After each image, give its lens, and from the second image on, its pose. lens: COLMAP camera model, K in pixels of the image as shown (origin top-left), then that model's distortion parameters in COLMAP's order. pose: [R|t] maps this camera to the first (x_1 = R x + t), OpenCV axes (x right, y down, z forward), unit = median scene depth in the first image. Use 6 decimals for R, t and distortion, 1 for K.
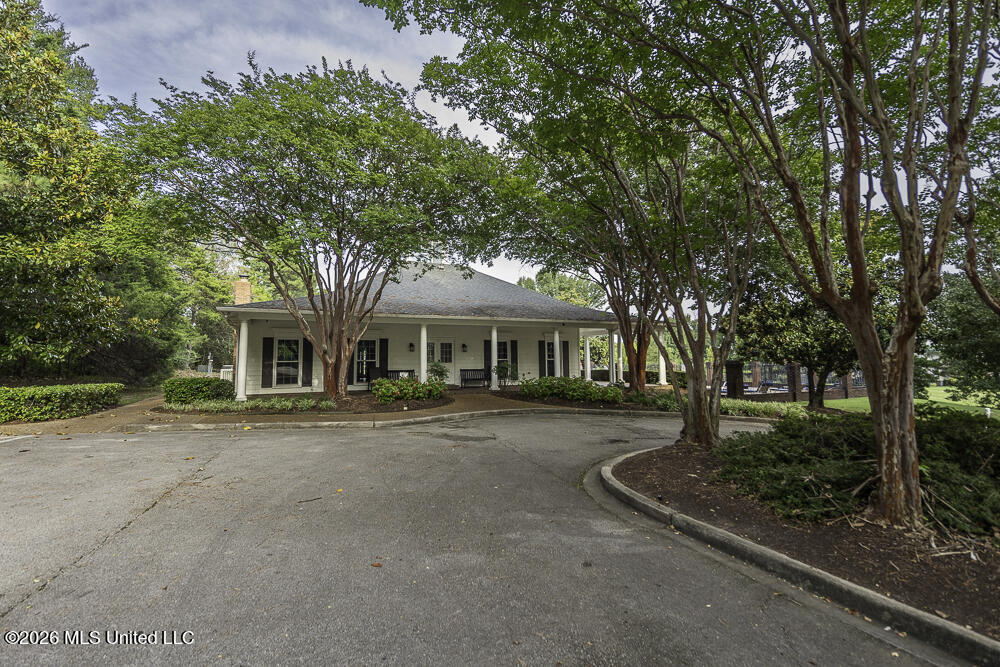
lens RADIAL K [[472.4, 0, 501.7], [0, 472.4, 335.8], [0, 0, 1]] dist [0.006151, 0.000180]
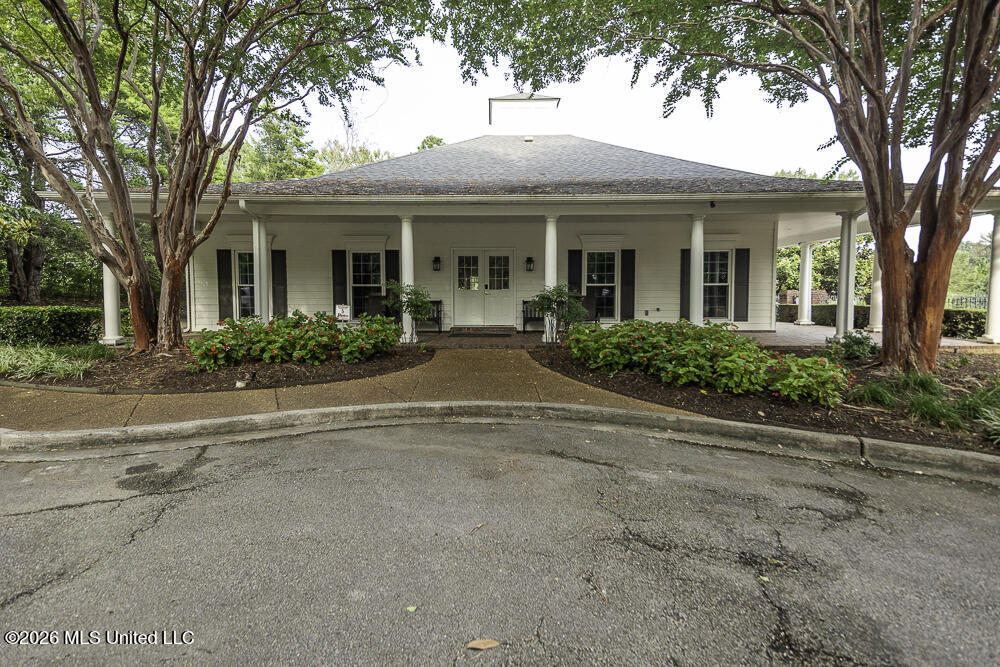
lens RADIAL K [[472.4, 0, 497.9], [0, 472.4, 327.0], [0, 0, 1]] dist [0.006151, 0.000180]
pose [[0.895119, 0.033705, -0.444552, 0.149630], [0.021502, 0.992714, 0.118558, 0.034127], [0.445309, -0.115682, 0.887872, 0.485929]]
